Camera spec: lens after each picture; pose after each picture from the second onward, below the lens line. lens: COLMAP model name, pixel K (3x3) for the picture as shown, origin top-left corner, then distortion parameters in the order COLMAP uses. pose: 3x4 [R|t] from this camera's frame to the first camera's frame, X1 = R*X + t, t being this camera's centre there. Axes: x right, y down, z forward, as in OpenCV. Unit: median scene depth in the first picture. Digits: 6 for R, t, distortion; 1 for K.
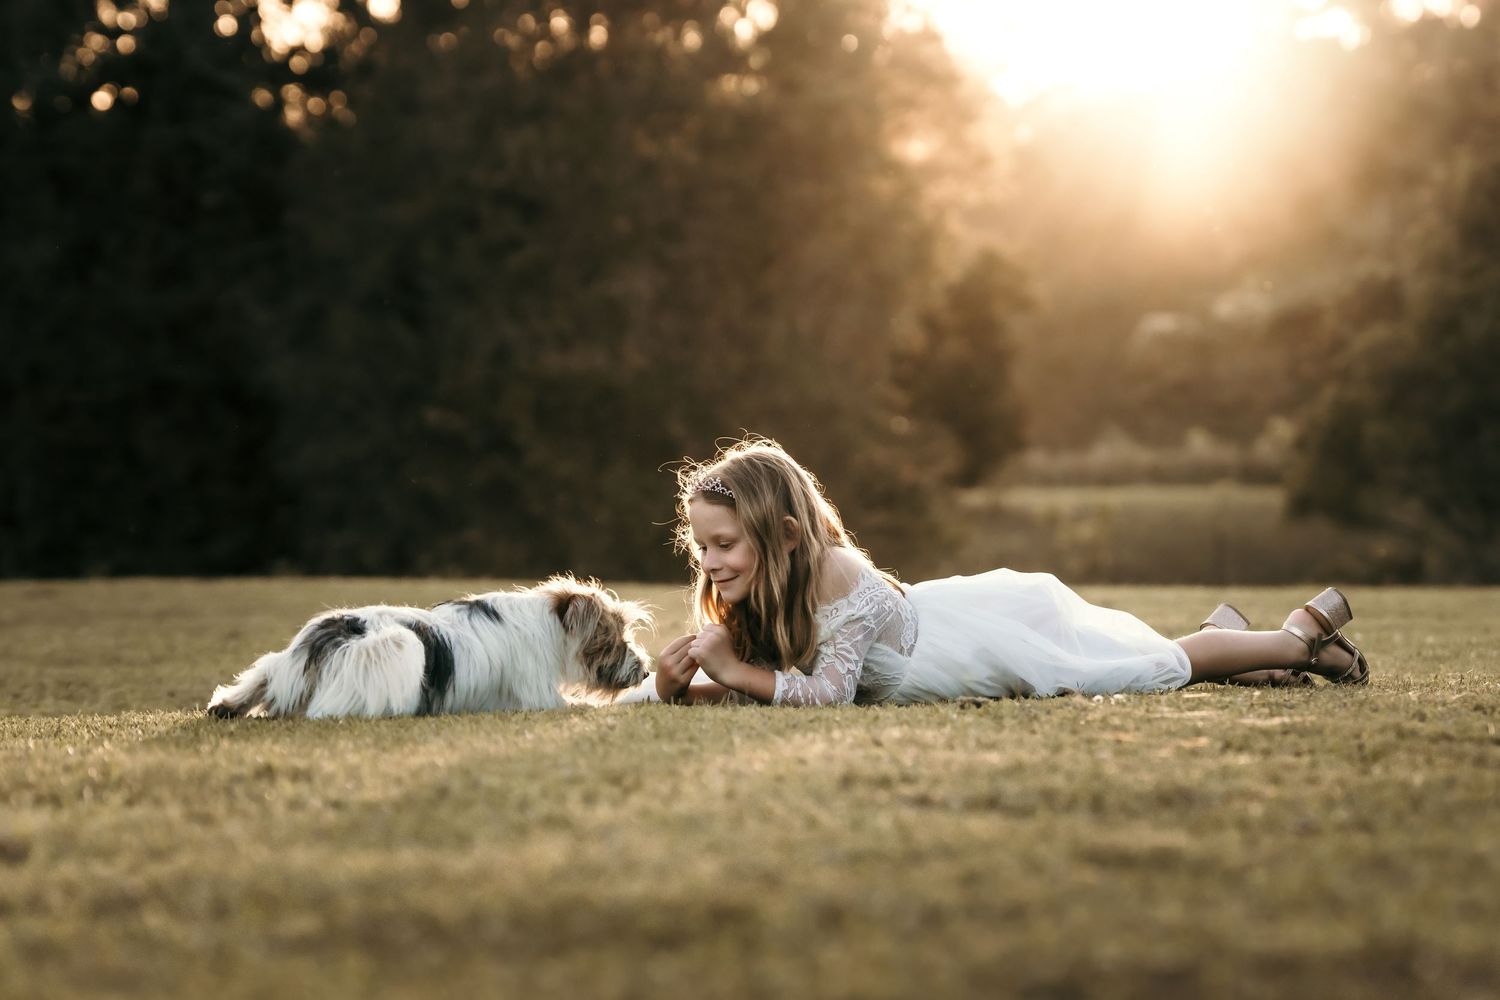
lens RADIAL K [[6570.7, 0, 750.0], [0, 6570.7, 500.0], [0, 0, 1]] dist [0.088506, -7.308688]
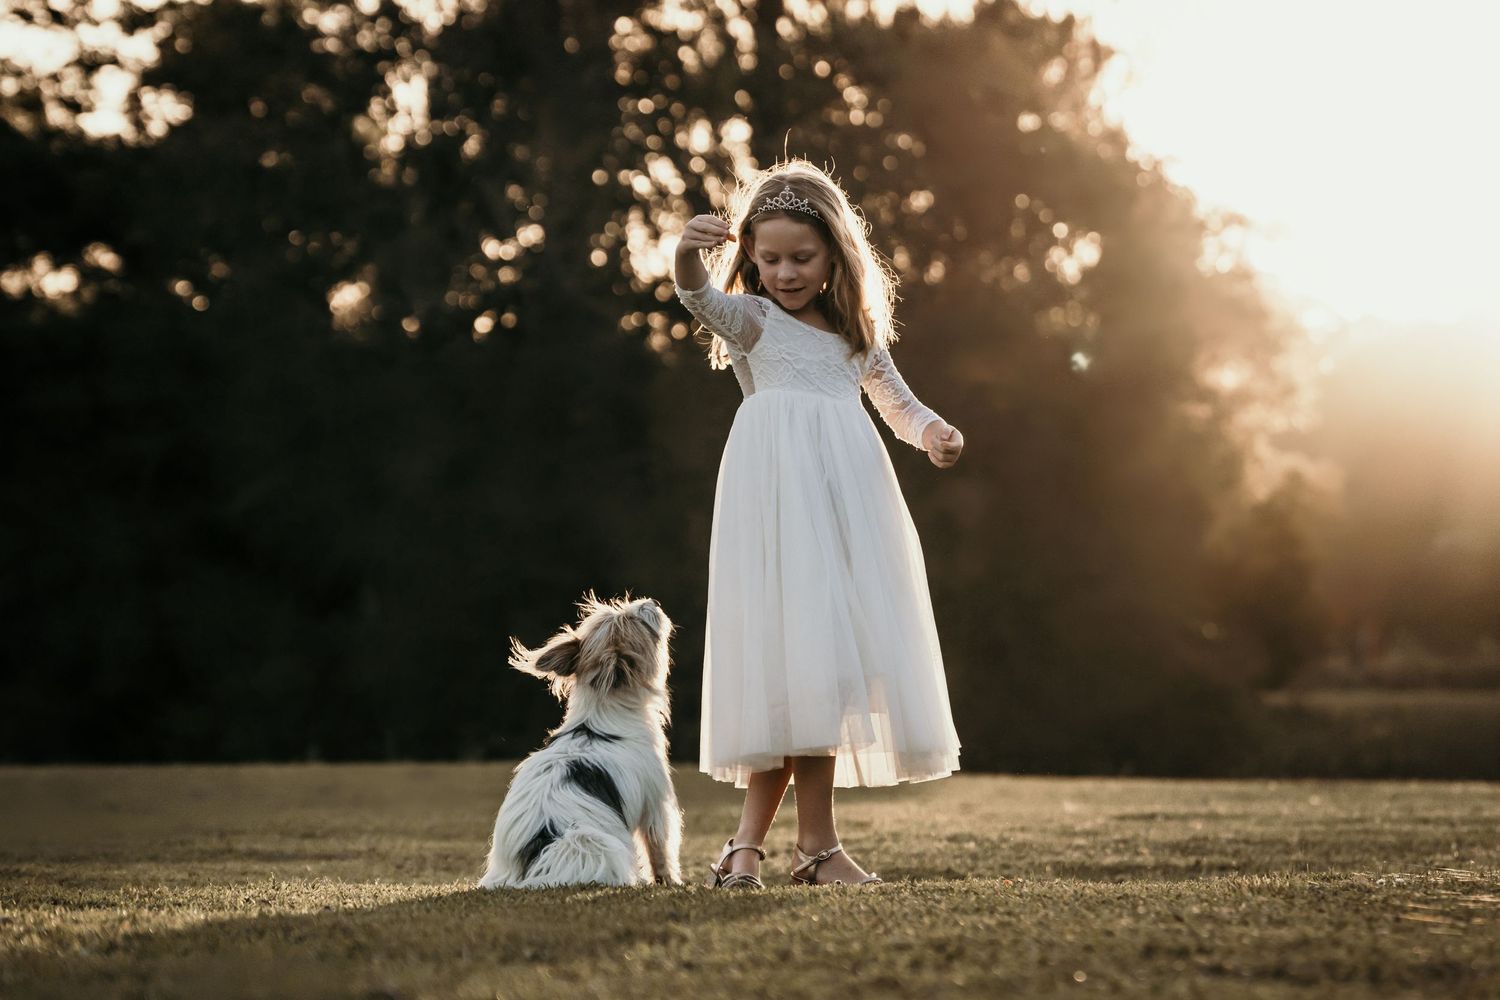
lens RADIAL K [[6619.6, 0, 750.0], [0, 6619.6, 500.0], [0, 0, 1]] dist [0.244315, 1.781904]
pose [[0.998432, 0.011326, -0.054814, 0.007832], [-0.013013, 0.999449, -0.030530, 0.001745], [0.054438, 0.031196, 0.998030, -0.118022]]
